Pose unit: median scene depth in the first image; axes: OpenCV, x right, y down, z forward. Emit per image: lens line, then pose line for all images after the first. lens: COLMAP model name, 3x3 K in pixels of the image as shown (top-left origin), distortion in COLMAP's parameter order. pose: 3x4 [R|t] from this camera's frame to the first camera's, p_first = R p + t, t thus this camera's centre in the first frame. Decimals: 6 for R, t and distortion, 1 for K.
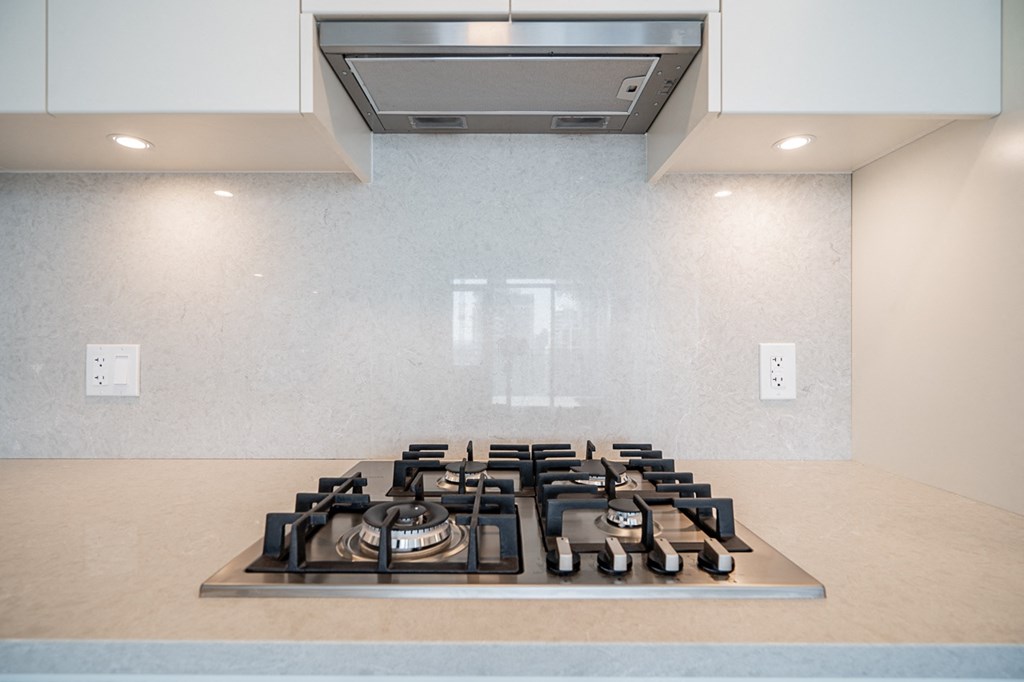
lens RADIAL K [[462.8, 0, 509.1], [0, 462.8, 343.0], [0, 0, 1]] dist [-0.011215, 0.001764]
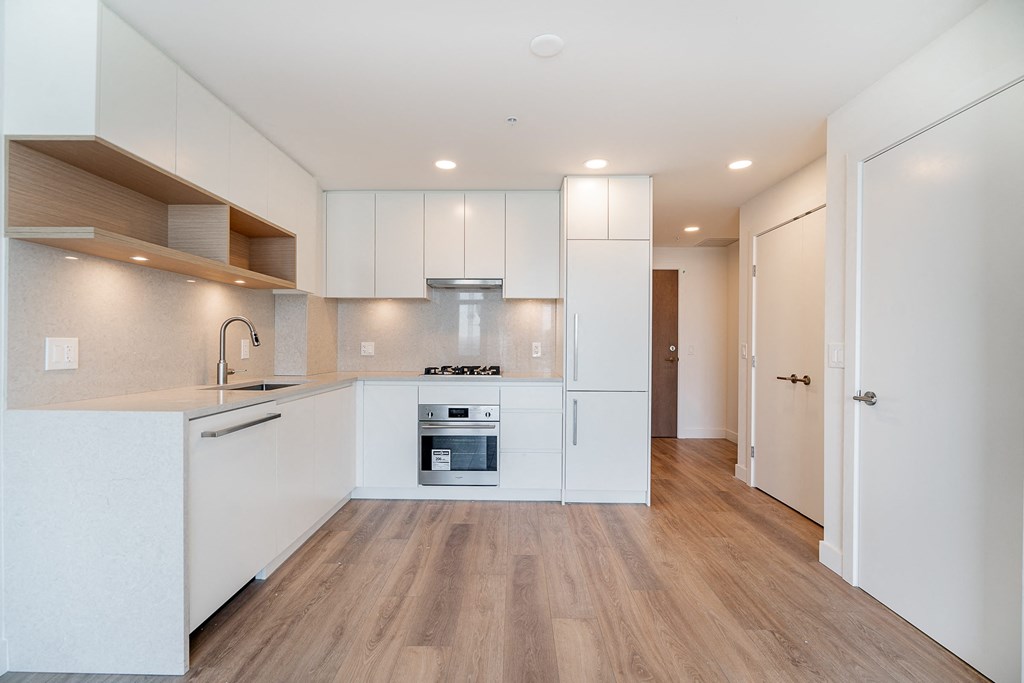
lens RADIAL K [[462.8, 0, 512.2], [0, 462.8, 342.8], [0, 0, 1]] dist [-0.011215, 0.001764]
pose [[0.999883, 0.003599, -0.014867, 0.439671], [-0.003502, 0.999972, 0.006546, -0.022323], [0.014890, -0.006493, 0.999868, -2.954749]]
